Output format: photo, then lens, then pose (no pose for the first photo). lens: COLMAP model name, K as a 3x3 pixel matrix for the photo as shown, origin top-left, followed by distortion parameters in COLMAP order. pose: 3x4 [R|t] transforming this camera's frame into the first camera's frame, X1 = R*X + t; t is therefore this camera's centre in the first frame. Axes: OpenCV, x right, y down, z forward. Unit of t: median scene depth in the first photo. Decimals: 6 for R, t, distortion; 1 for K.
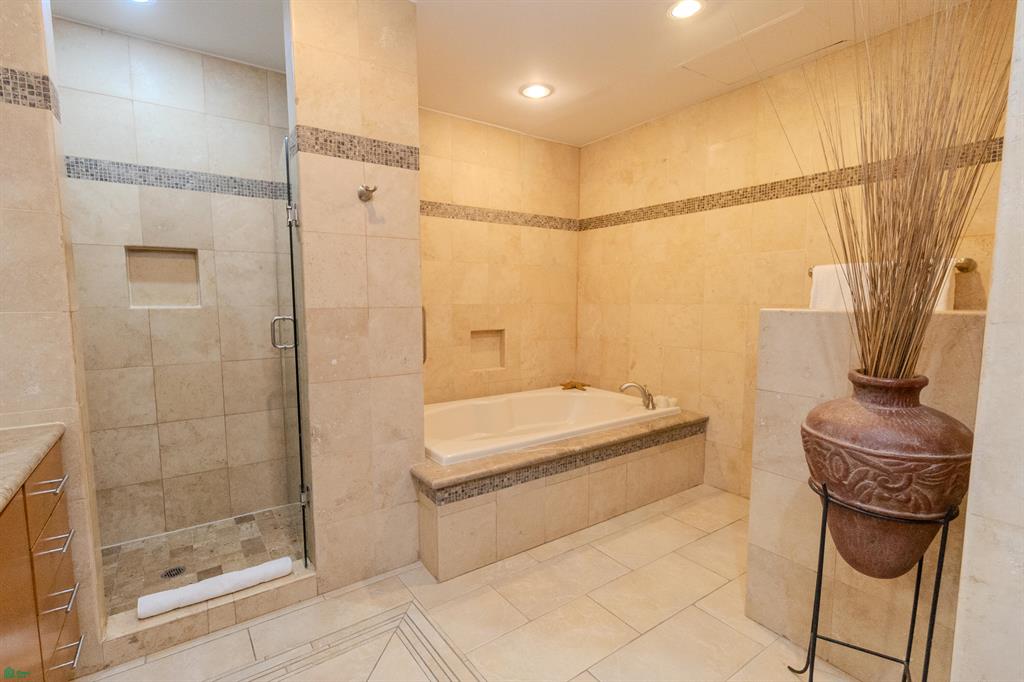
lens RADIAL K [[482.2, 0, 506.2], [0, 482.2, 345.9], [0, 0, 1]] dist [0.007591, -0.001531]
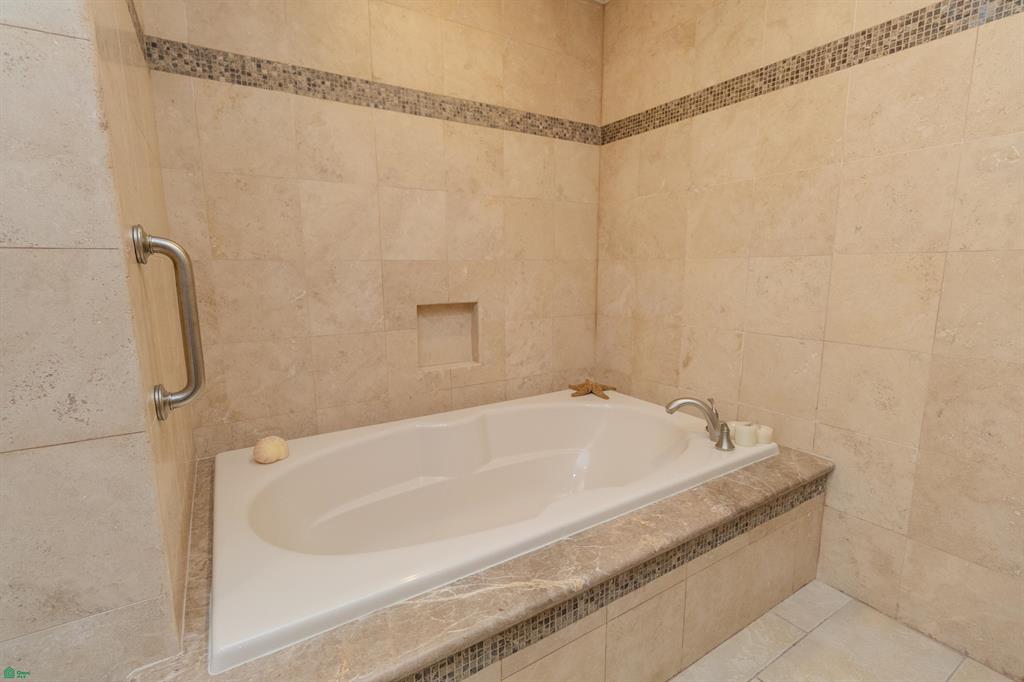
lens RADIAL K [[482.2, 0, 514.1], [0, 482.2, 343.0], [0, 0, 1]] dist [0.007591, -0.001531]
pose [[0.999039, 0.002378, -0.043768, 0.073845], [0.000296, 0.998140, 0.060970, -0.020268], [0.043831, -0.060924, 0.997180, 0.394963]]
